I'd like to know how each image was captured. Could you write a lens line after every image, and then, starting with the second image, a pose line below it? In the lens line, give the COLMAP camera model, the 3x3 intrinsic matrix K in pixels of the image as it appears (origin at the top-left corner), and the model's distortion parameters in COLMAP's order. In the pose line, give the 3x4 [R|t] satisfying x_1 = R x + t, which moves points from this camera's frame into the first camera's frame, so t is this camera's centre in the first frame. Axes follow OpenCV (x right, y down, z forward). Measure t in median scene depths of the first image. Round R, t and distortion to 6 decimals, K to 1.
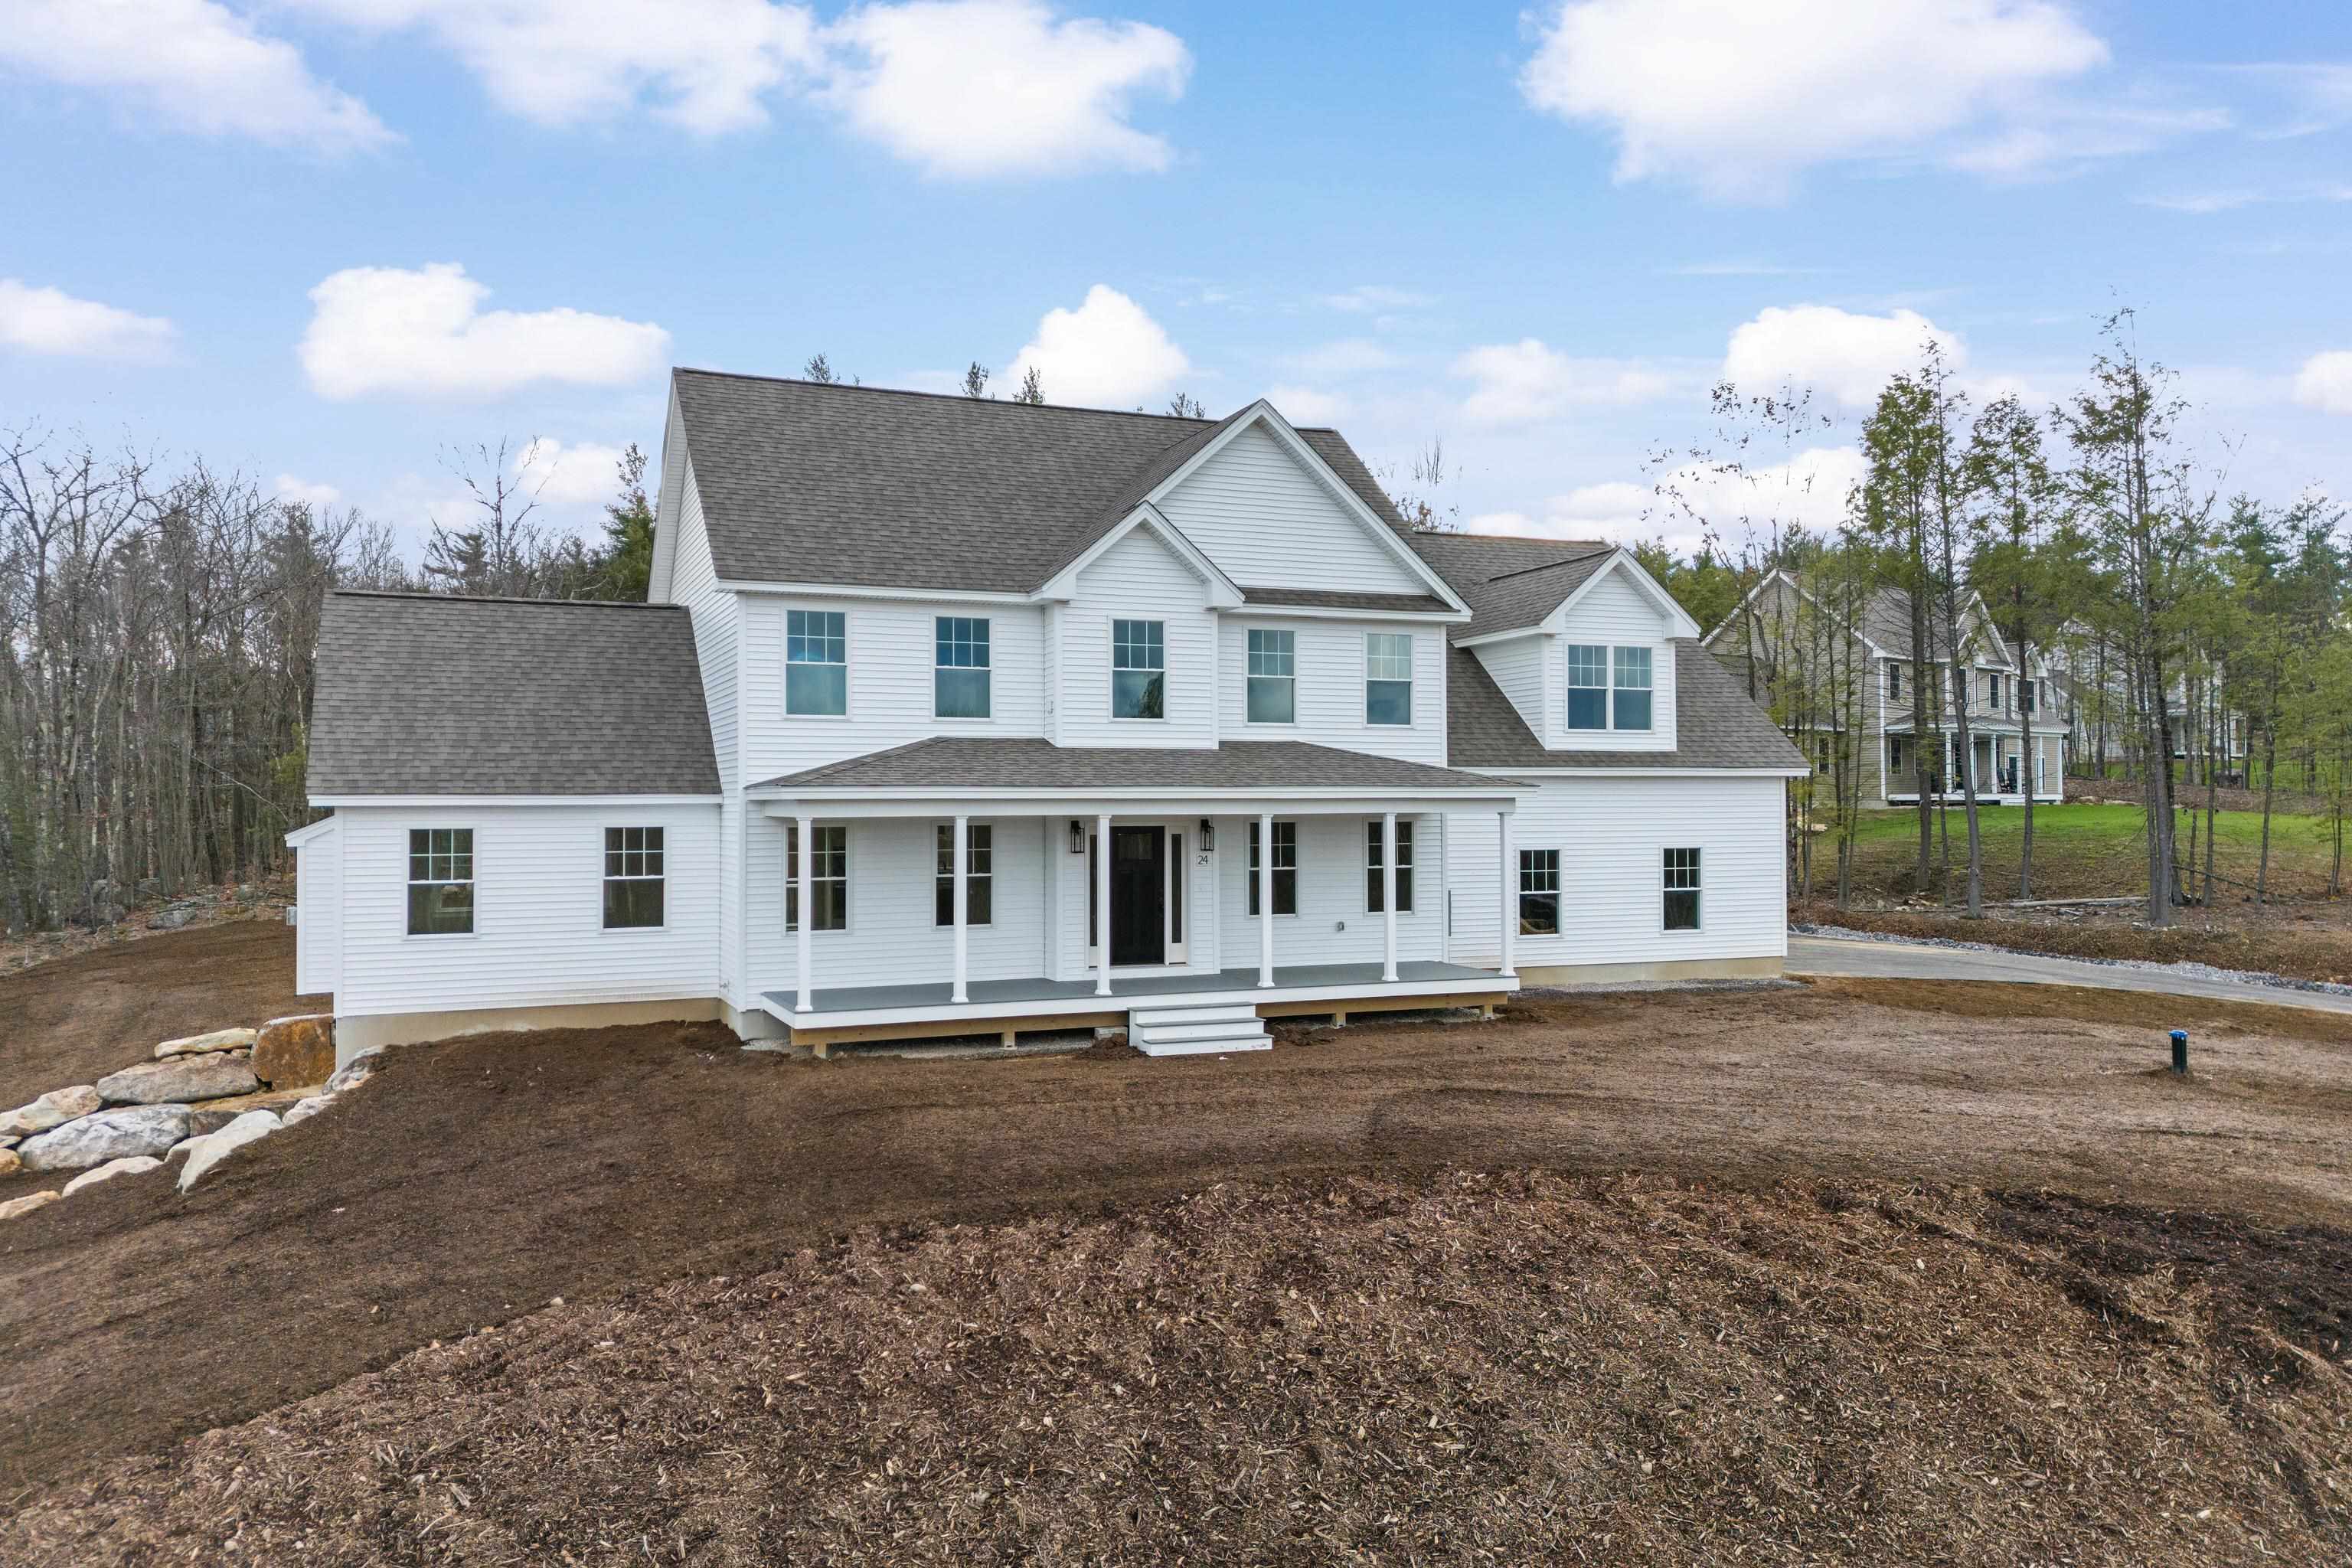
lens RADIAL K [[1723.8, 0, 1176.0], [0, 1723.8, 784.0], [0, 0, 1]] dist [0.080536, -0.071643]
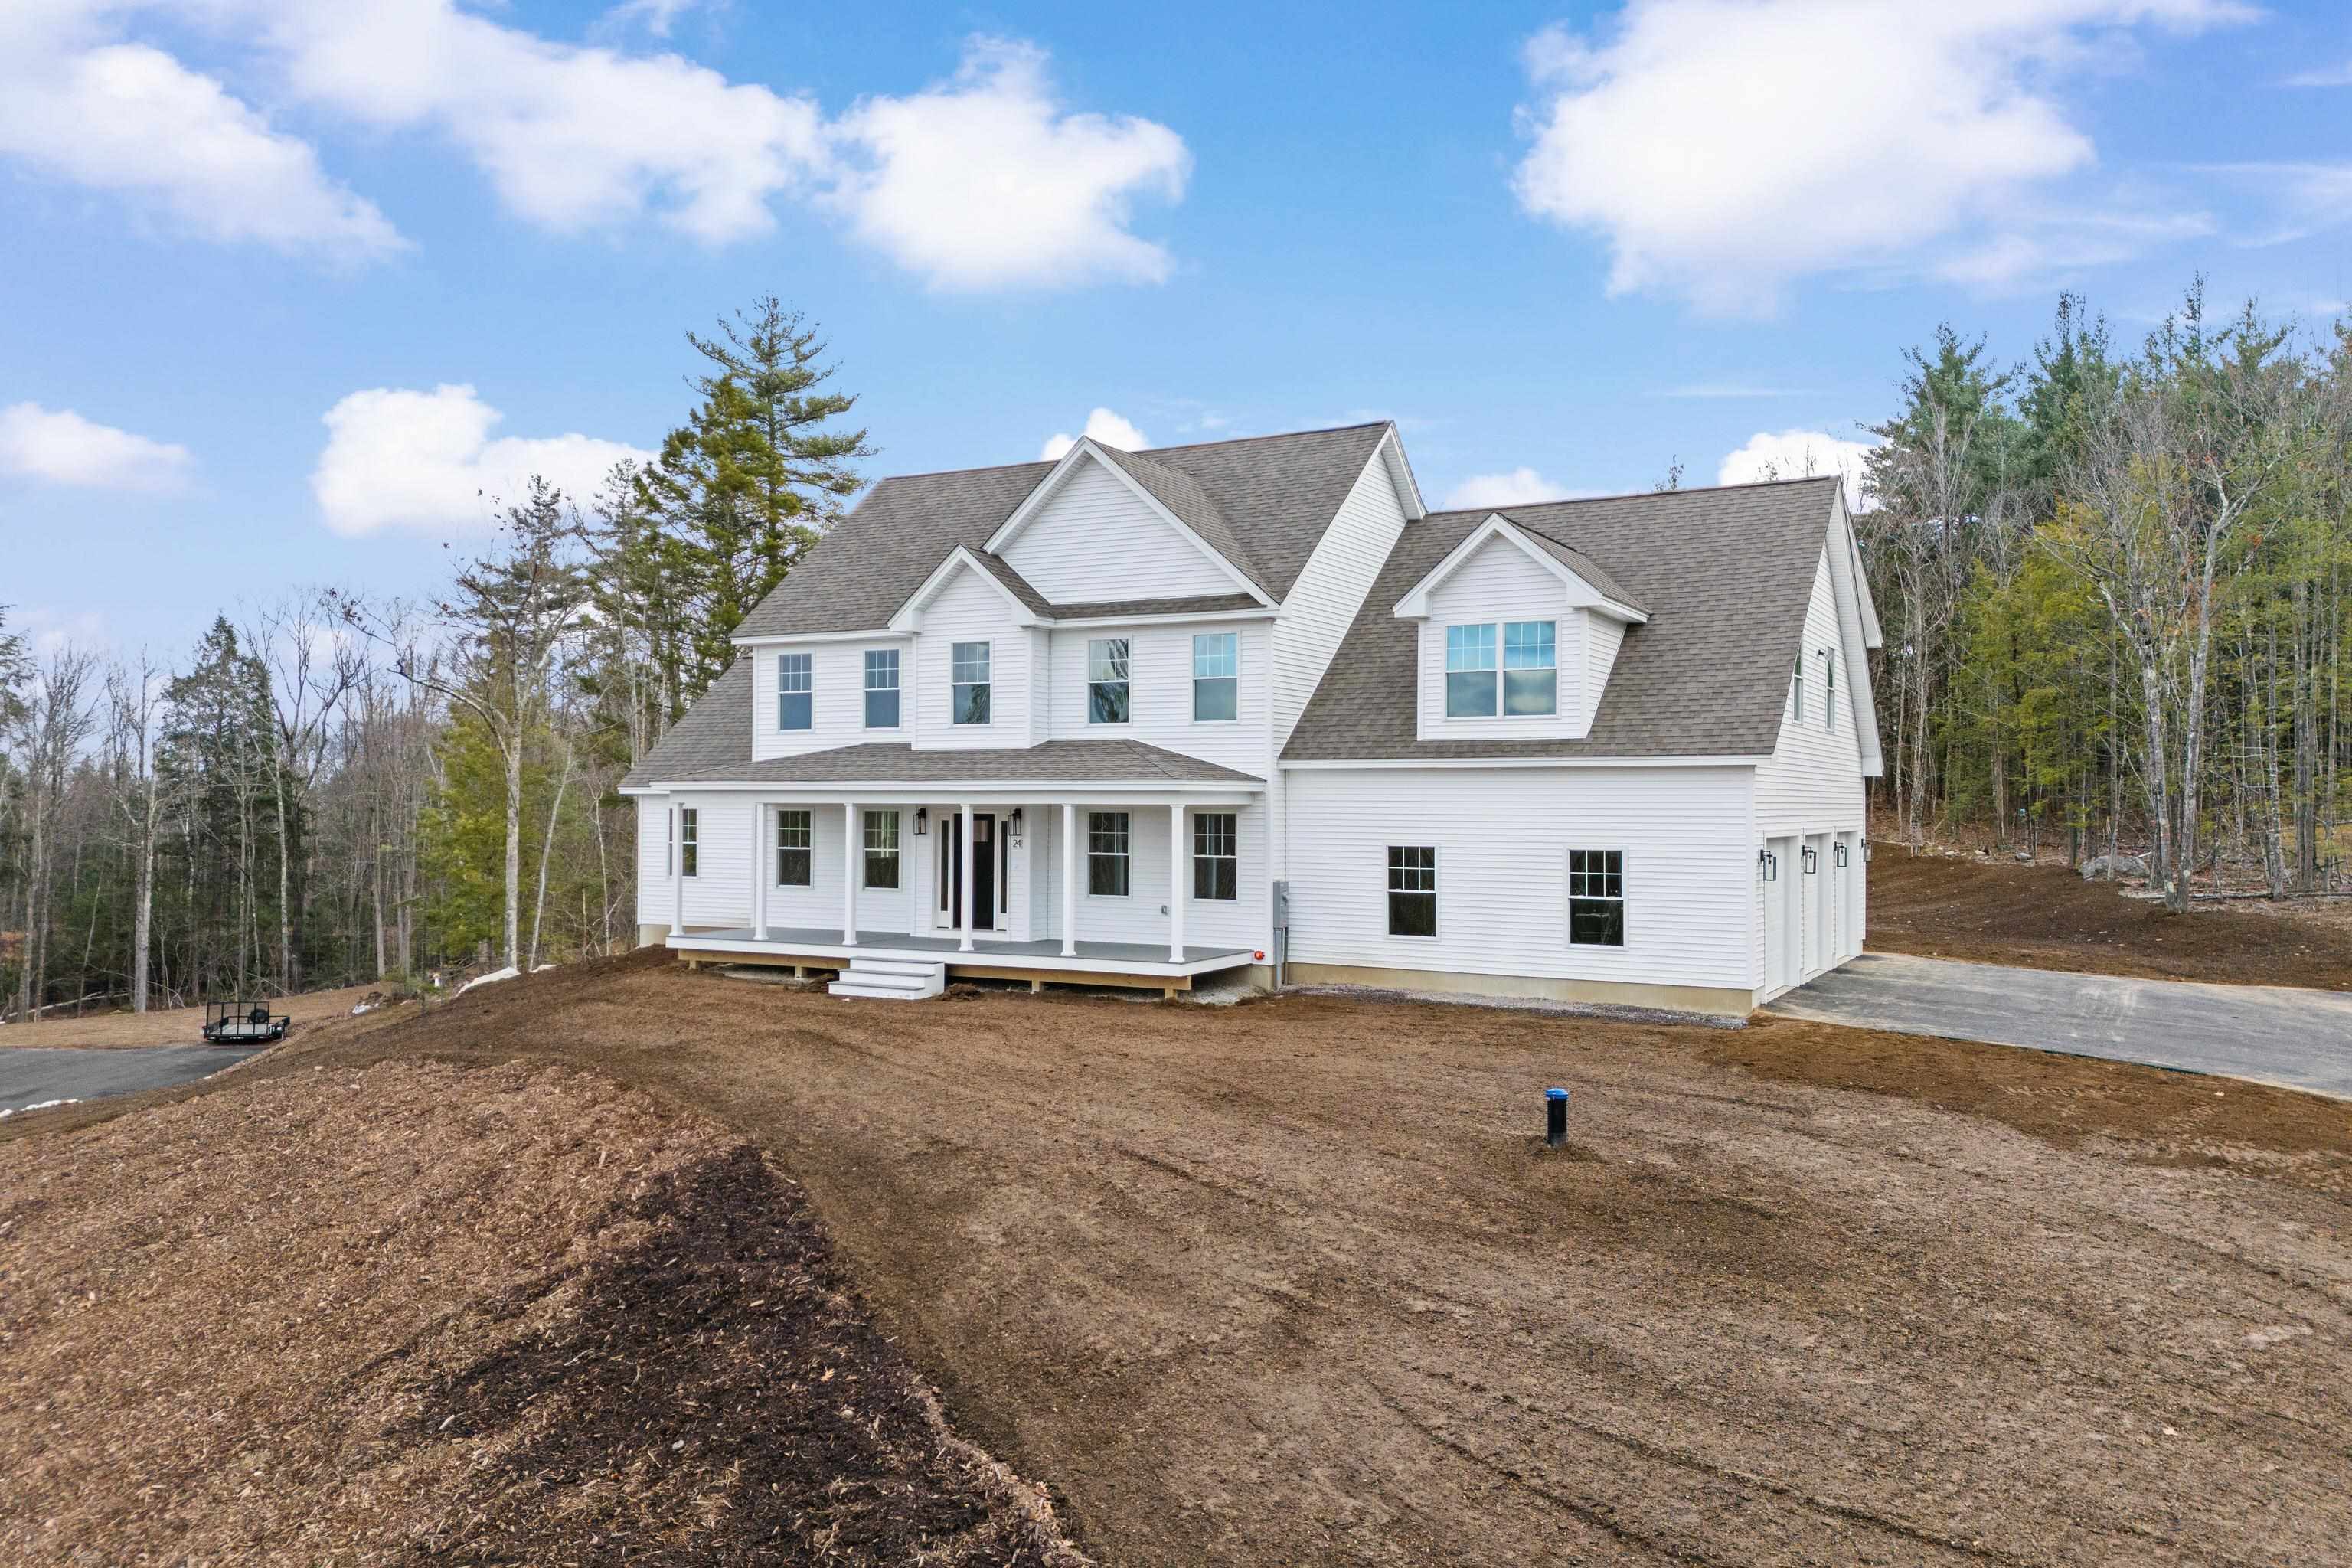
lens RADIAL K [[1723.8, 0, 1176.0], [0, 1723.8, 784.0], [0, 0, 1]] dist [0.080536, -0.071643]
pose [[0.614469, -0.001228, -0.788940, 1.024648], [0.002834, 0.999996, 0.000650, 0.003536], [0.788936, -0.002636, 0.614470, 0.375504]]
